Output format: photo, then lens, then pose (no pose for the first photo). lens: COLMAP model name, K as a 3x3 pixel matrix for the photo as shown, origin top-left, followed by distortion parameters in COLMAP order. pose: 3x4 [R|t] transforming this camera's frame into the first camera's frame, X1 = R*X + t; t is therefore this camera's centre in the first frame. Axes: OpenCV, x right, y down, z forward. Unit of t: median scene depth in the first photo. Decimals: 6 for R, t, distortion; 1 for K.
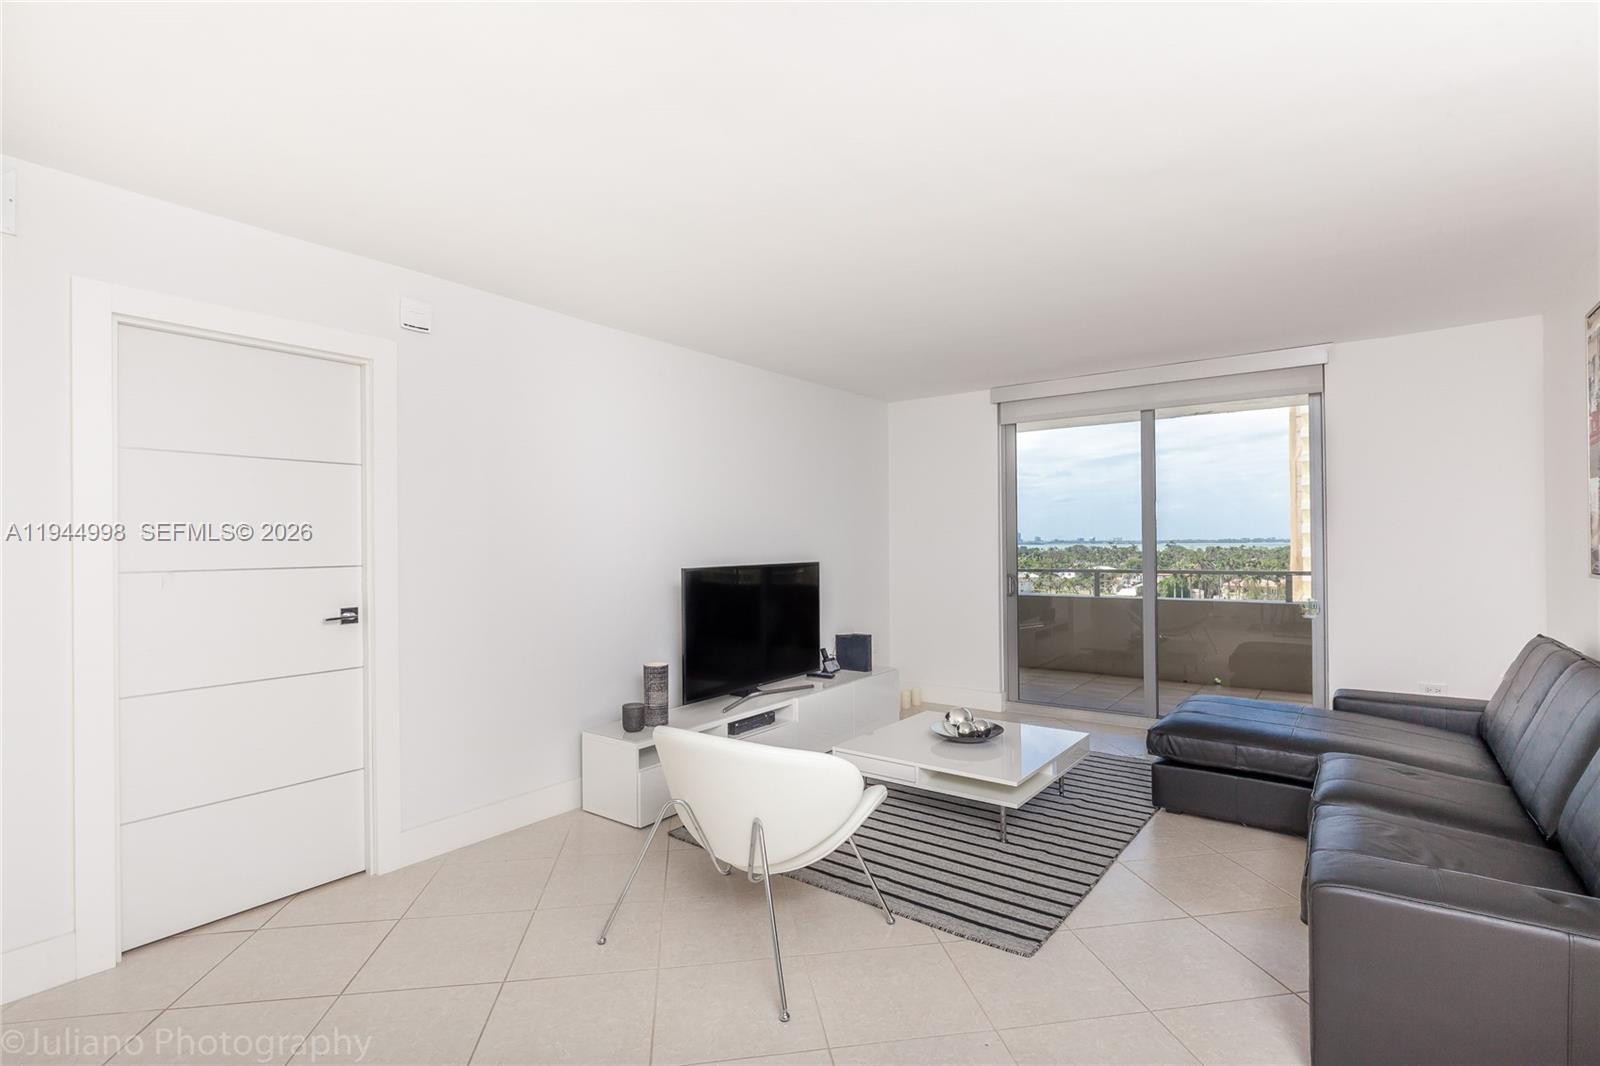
lens RADIAL K [[749.7, 0, 802.0], [0, 749.7, 532.6], [0, 0, 1]] dist [0.003009, -0.001921]
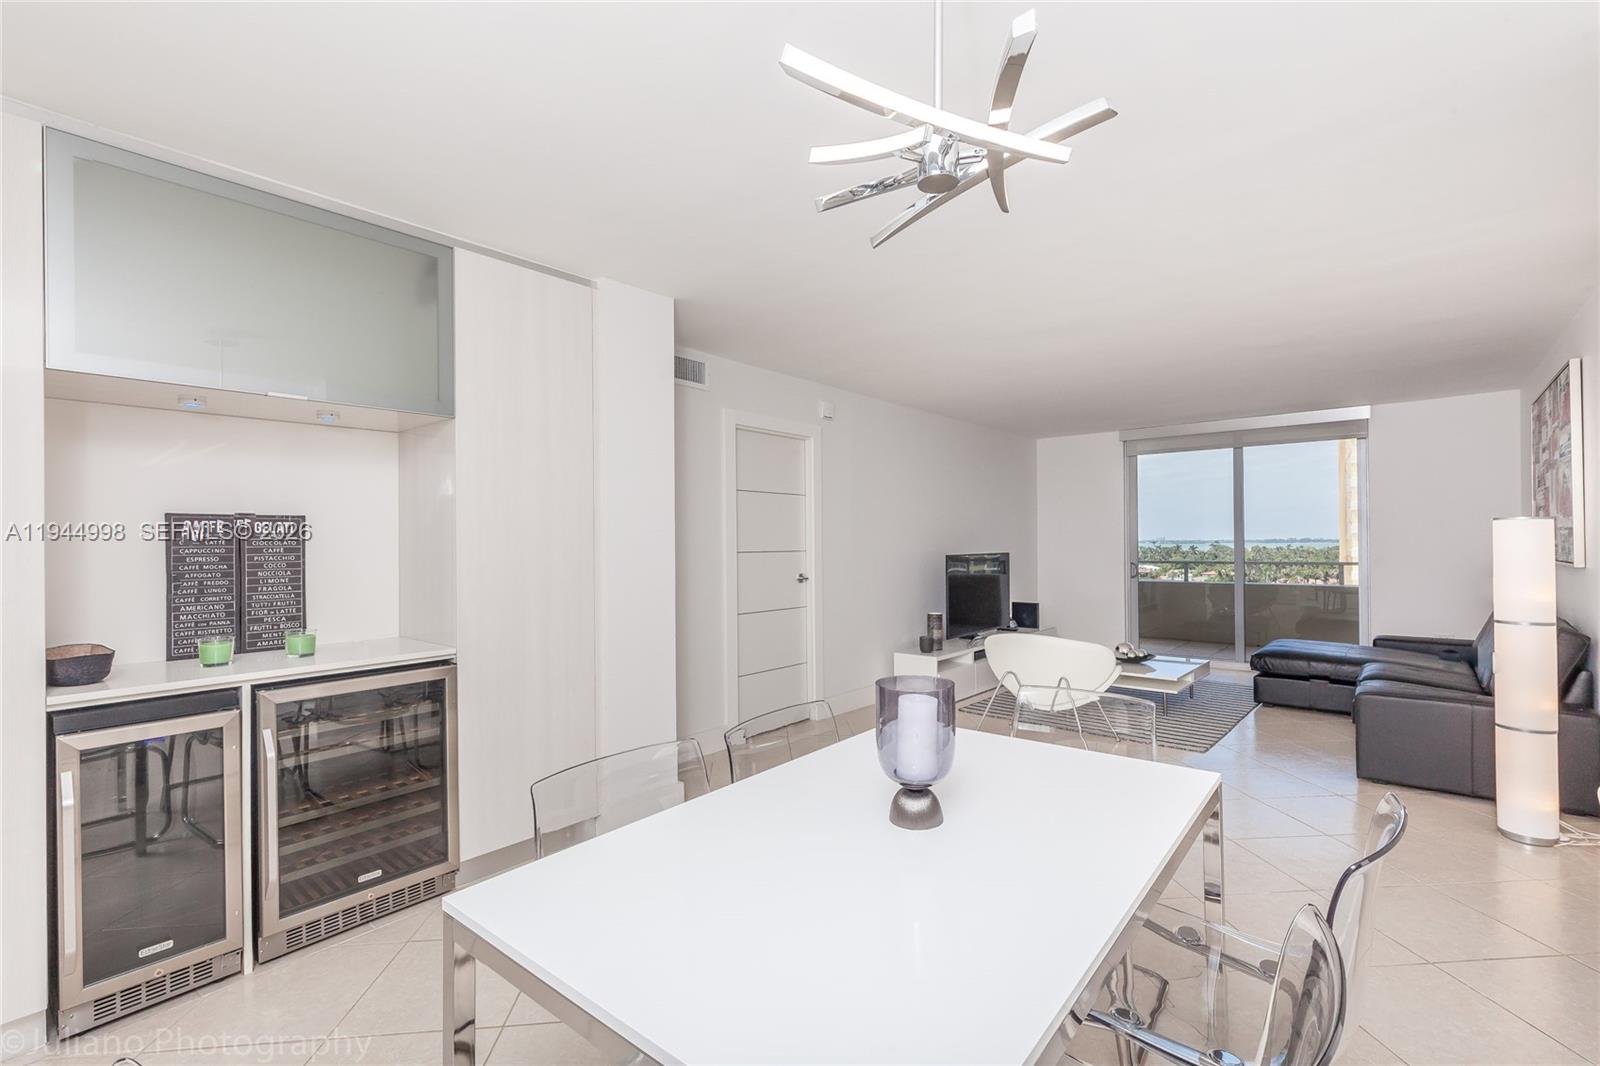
lens RADIAL K [[718.5, 0, 796.8], [0, 718.5, 536.6], [0, 0, 1]] dist [0.004159, -0.000056]
pose [[0.997673, 0.003944, -0.068064, -0.255500], [-0.003438, 0.999966, 0.007542, -0.001665], [0.068091, -0.007290, 0.997652, -0.381278]]
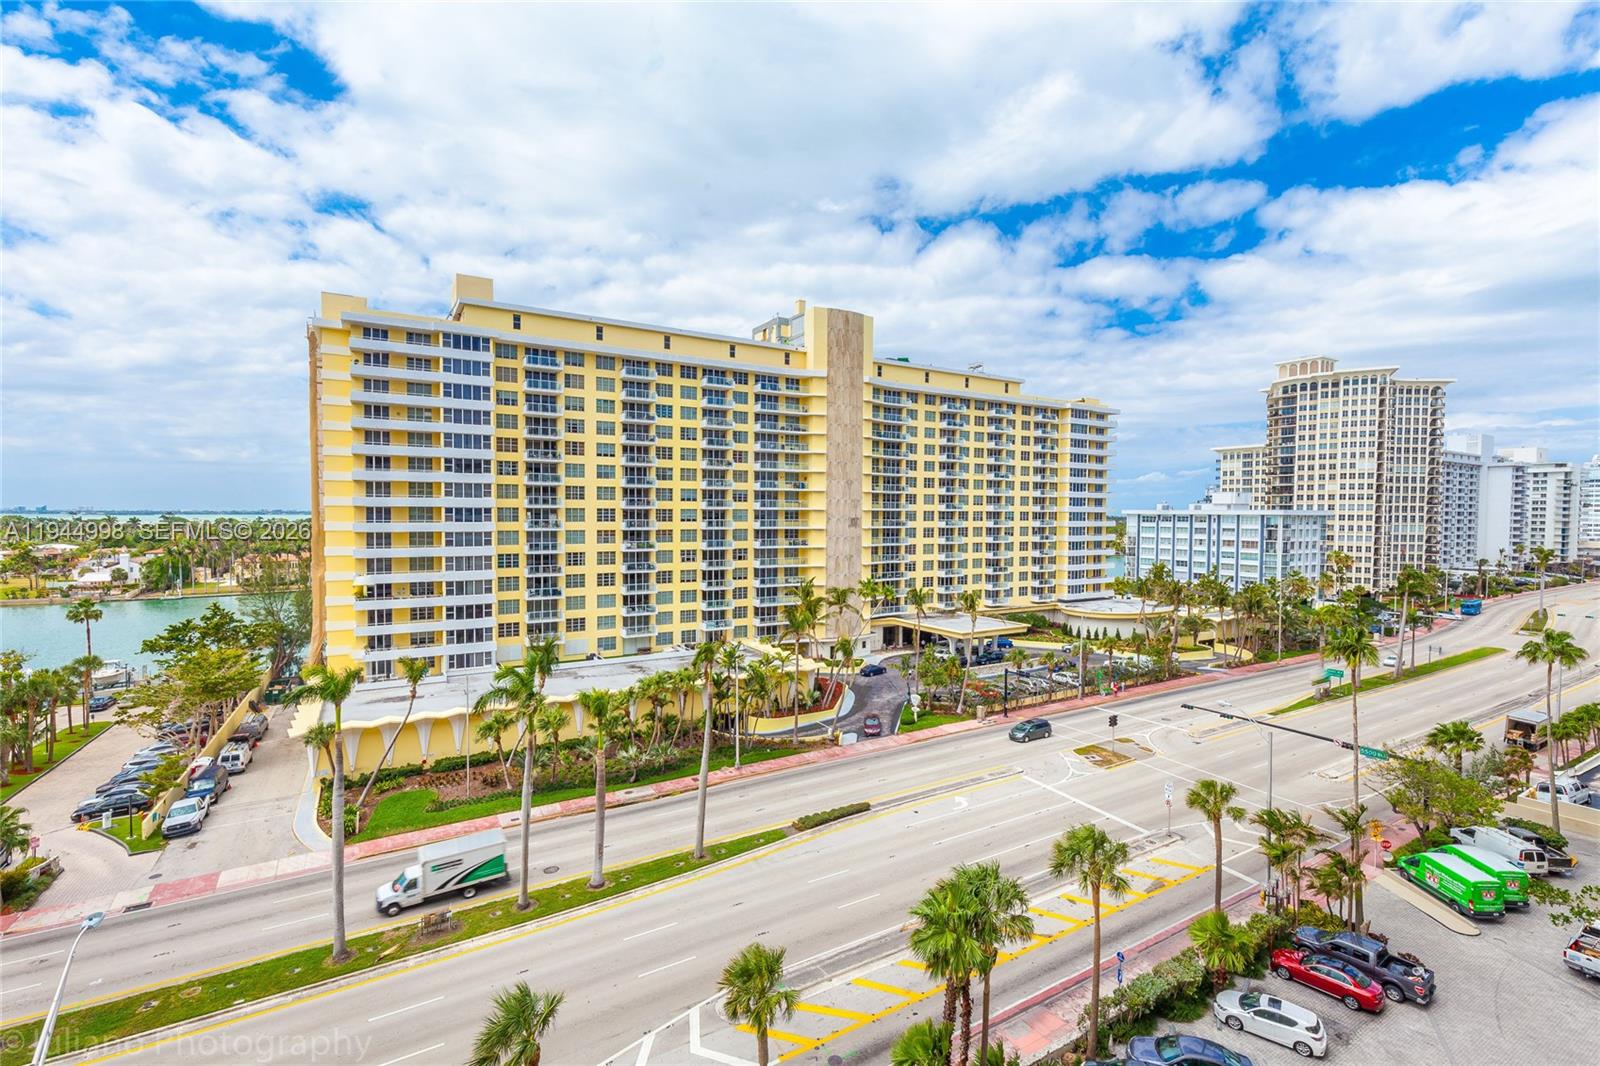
lens RADIAL K [[718.5, 0, 811.3], [0, 718.5, 532.8], [0, 0, 1]] dist [0.004159, -0.000056]
pose [[0.376215, -0.015481, 0.926403, 0.237561], [-0.020037, 0.999491, 0.024840, 0.007157], [-0.926316, -0.027907, 0.375713, 0.409071]]
